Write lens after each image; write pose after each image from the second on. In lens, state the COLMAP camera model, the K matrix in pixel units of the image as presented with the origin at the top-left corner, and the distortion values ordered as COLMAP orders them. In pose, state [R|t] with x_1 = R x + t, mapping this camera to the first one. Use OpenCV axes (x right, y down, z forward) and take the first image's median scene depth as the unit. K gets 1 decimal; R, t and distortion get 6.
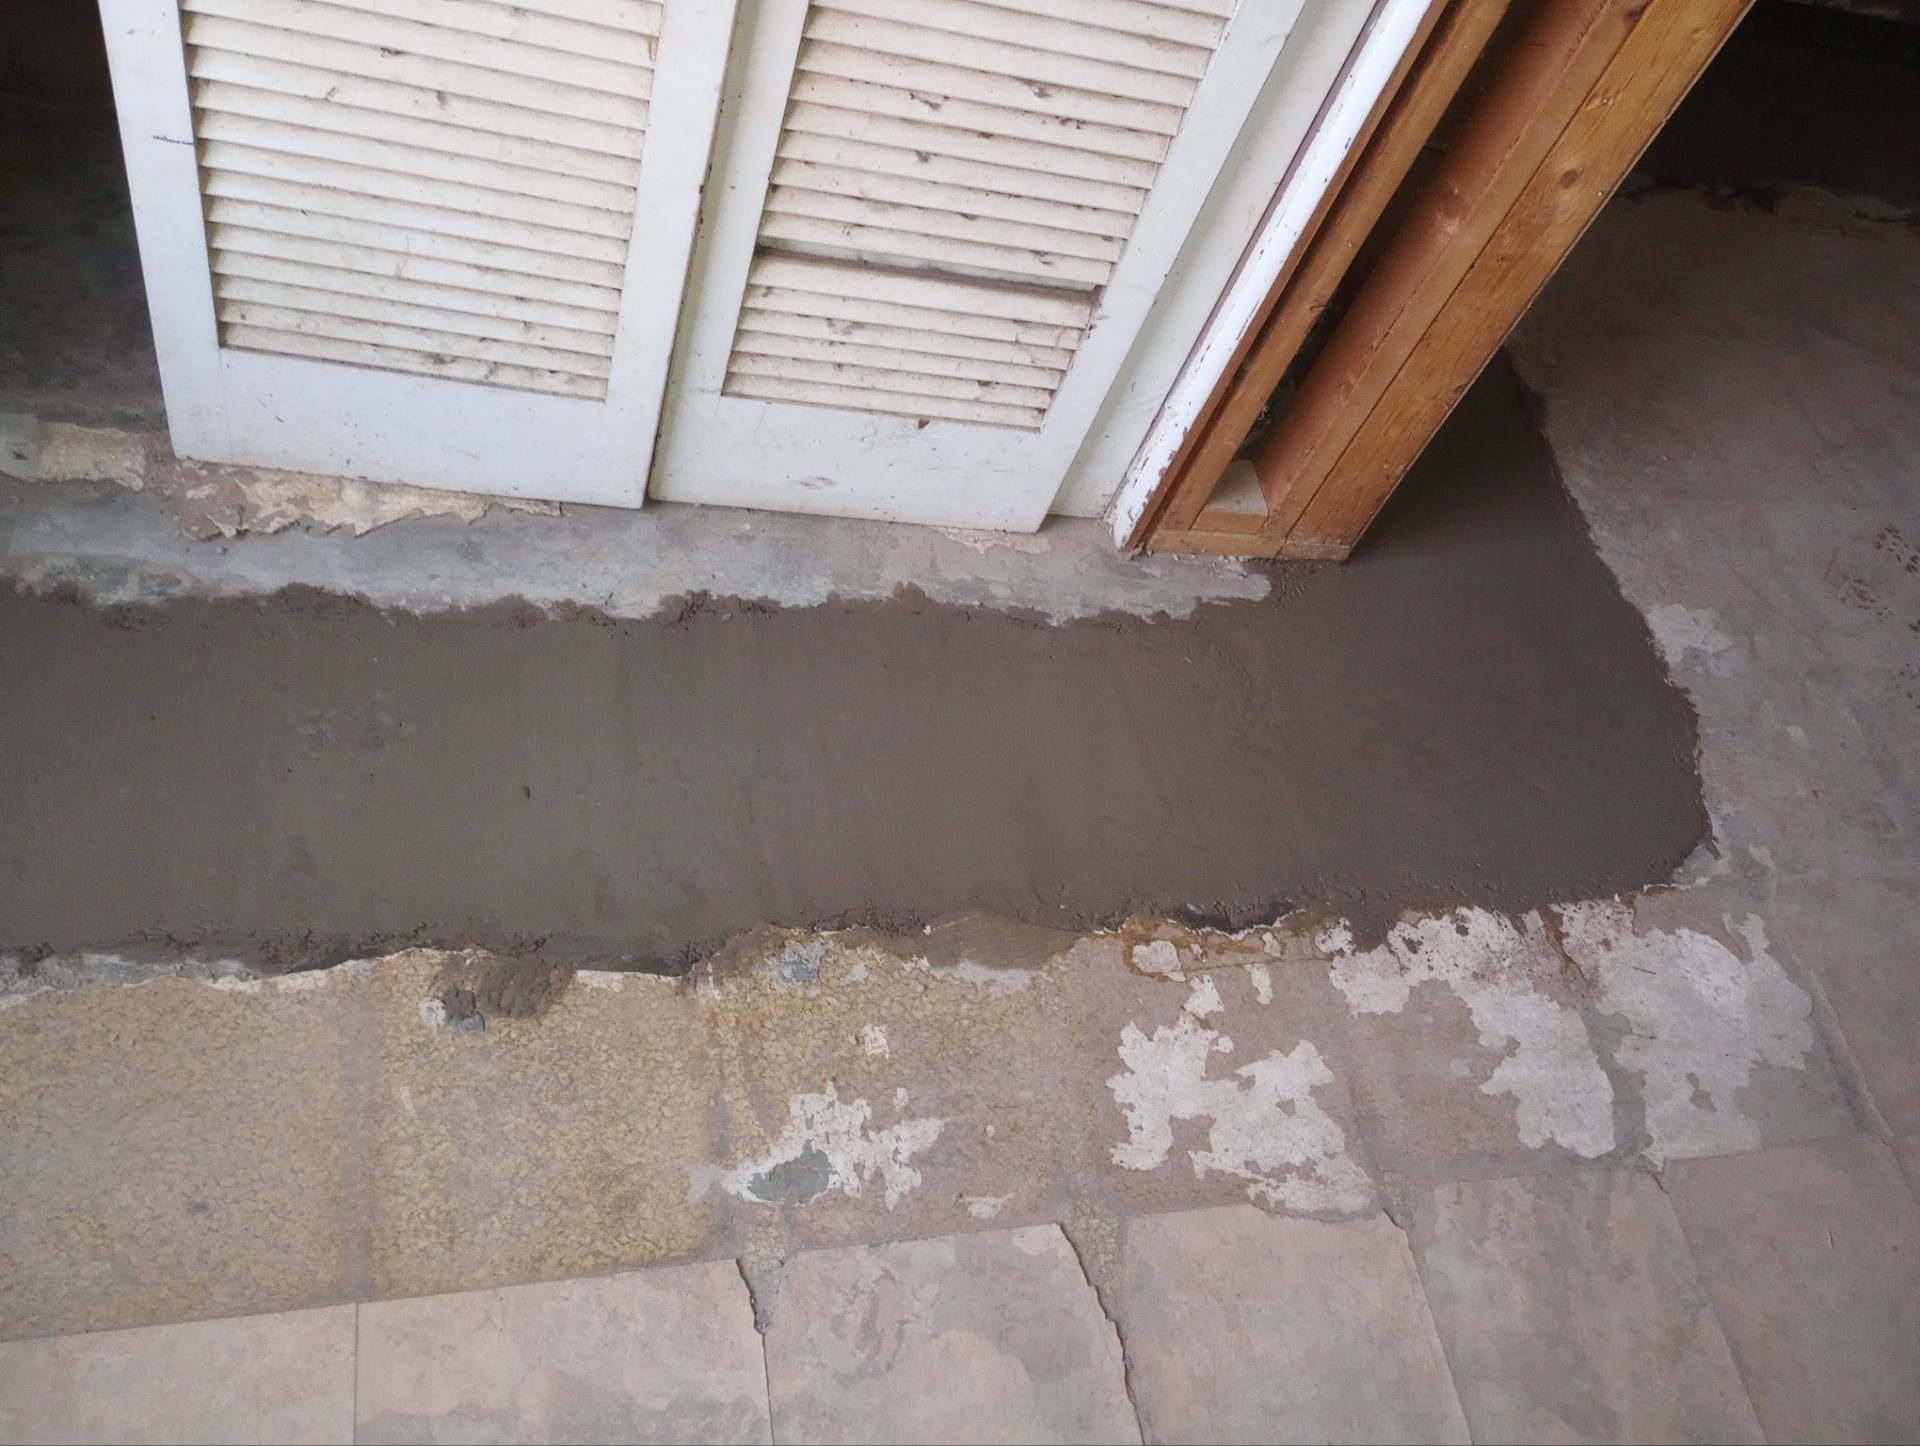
lens RADIAL K [[1577.2, 0, 966.3], [0, 1577.2, 716.3], [0, 0, 1]] dist [0.054108, -0.069390]
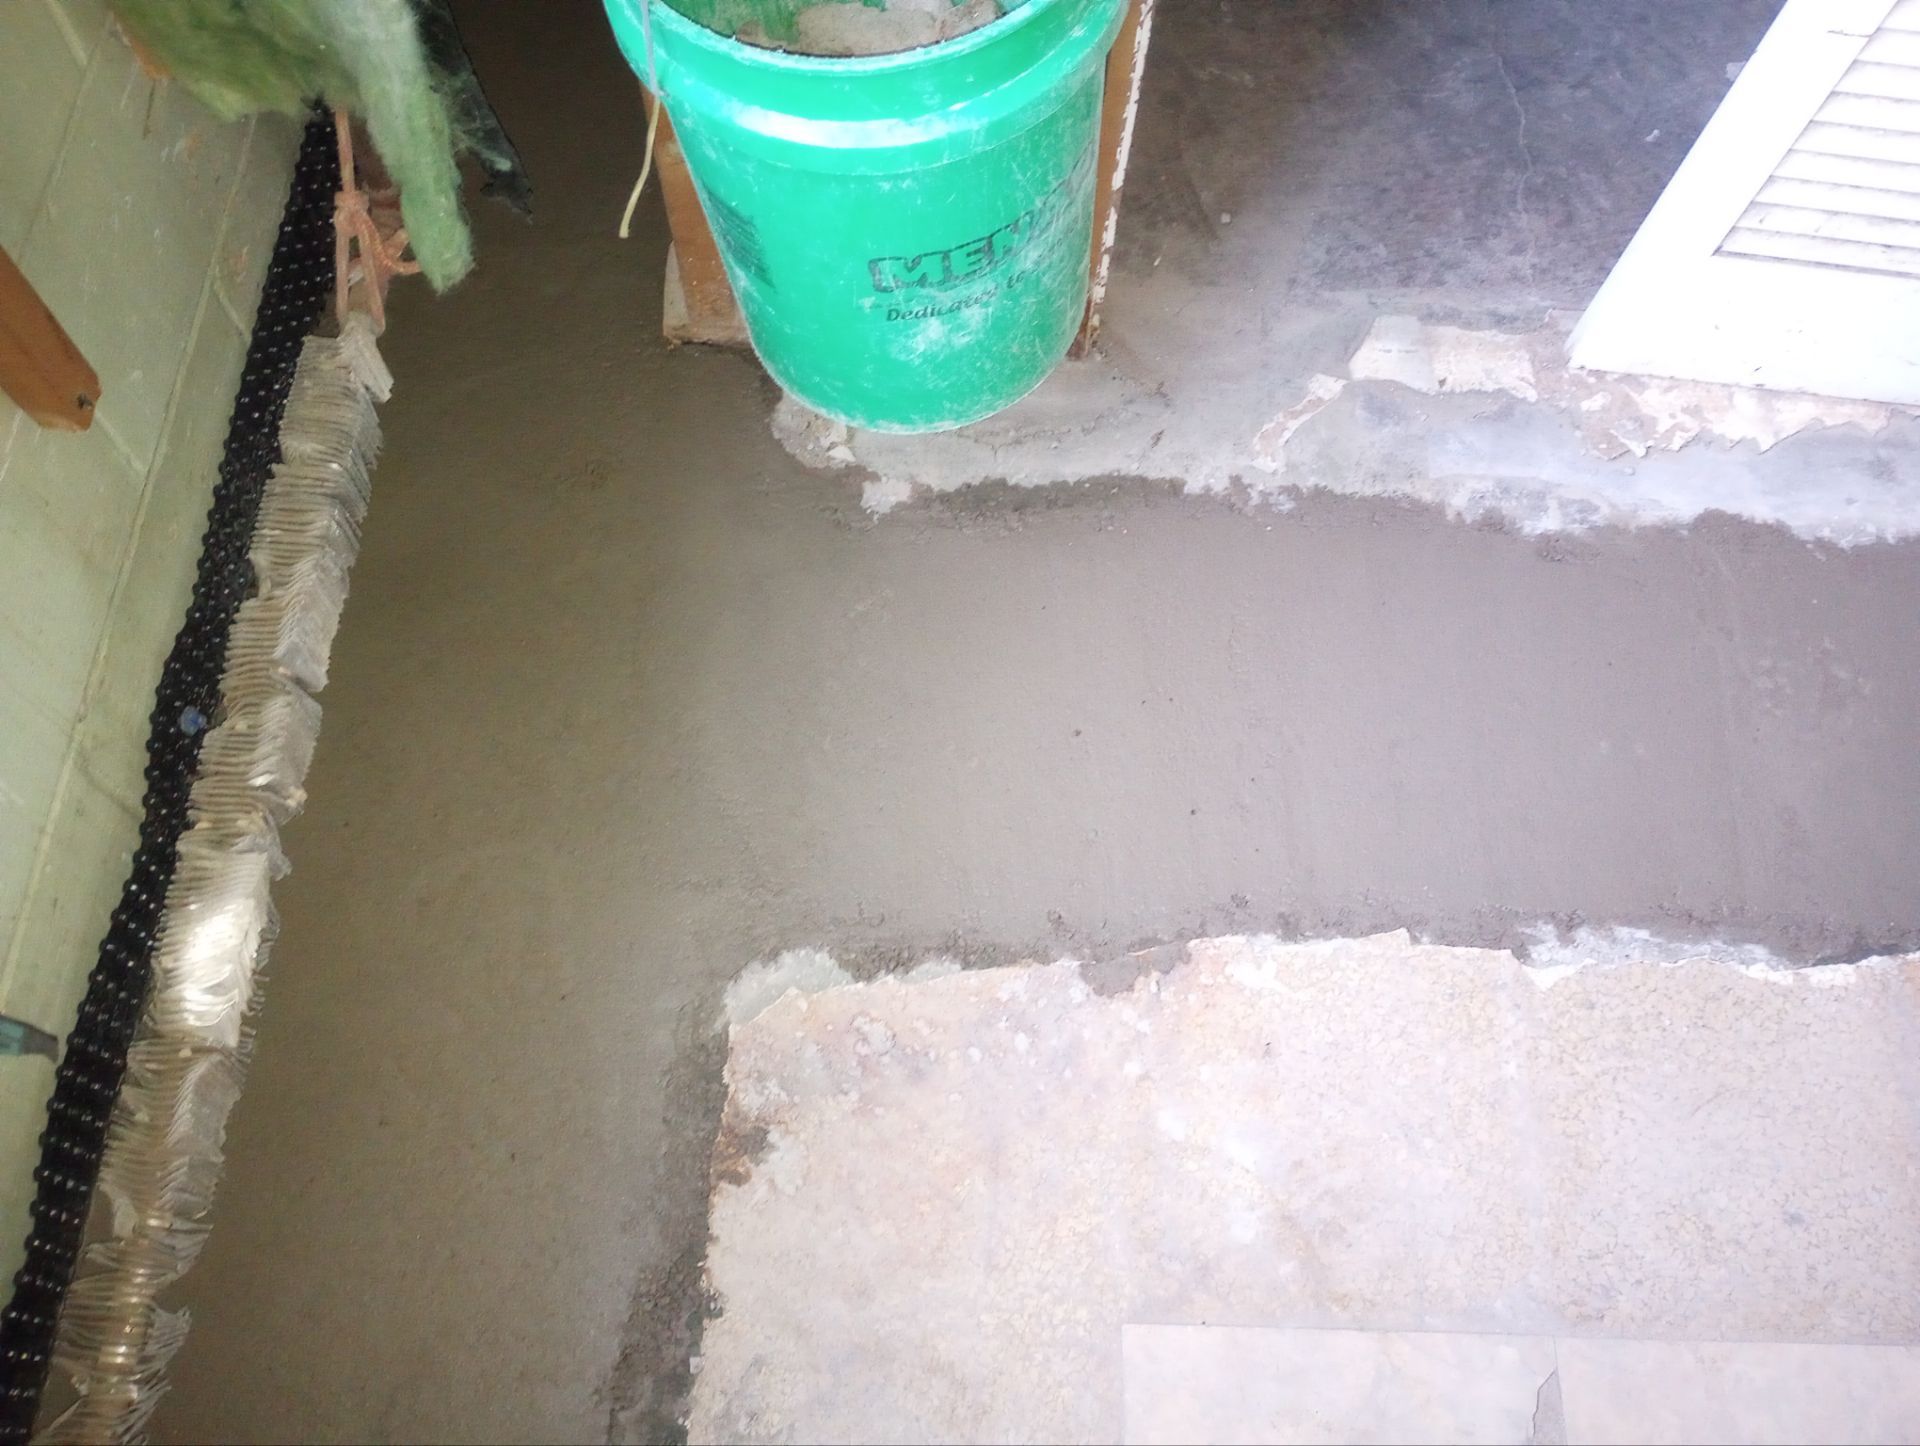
lens RADIAL K [[1577.2, 0, 962.4], [0, 1577.2, 712.5], [0, 0, 1]] dist [0.054108, -0.069390]
pose [[0.949129, 0.080777, -0.304350, -0.613960], [-0.032752, 0.986619, 0.159718, -0.113615], [0.313179, -0.141625, 0.939075, -0.009350]]
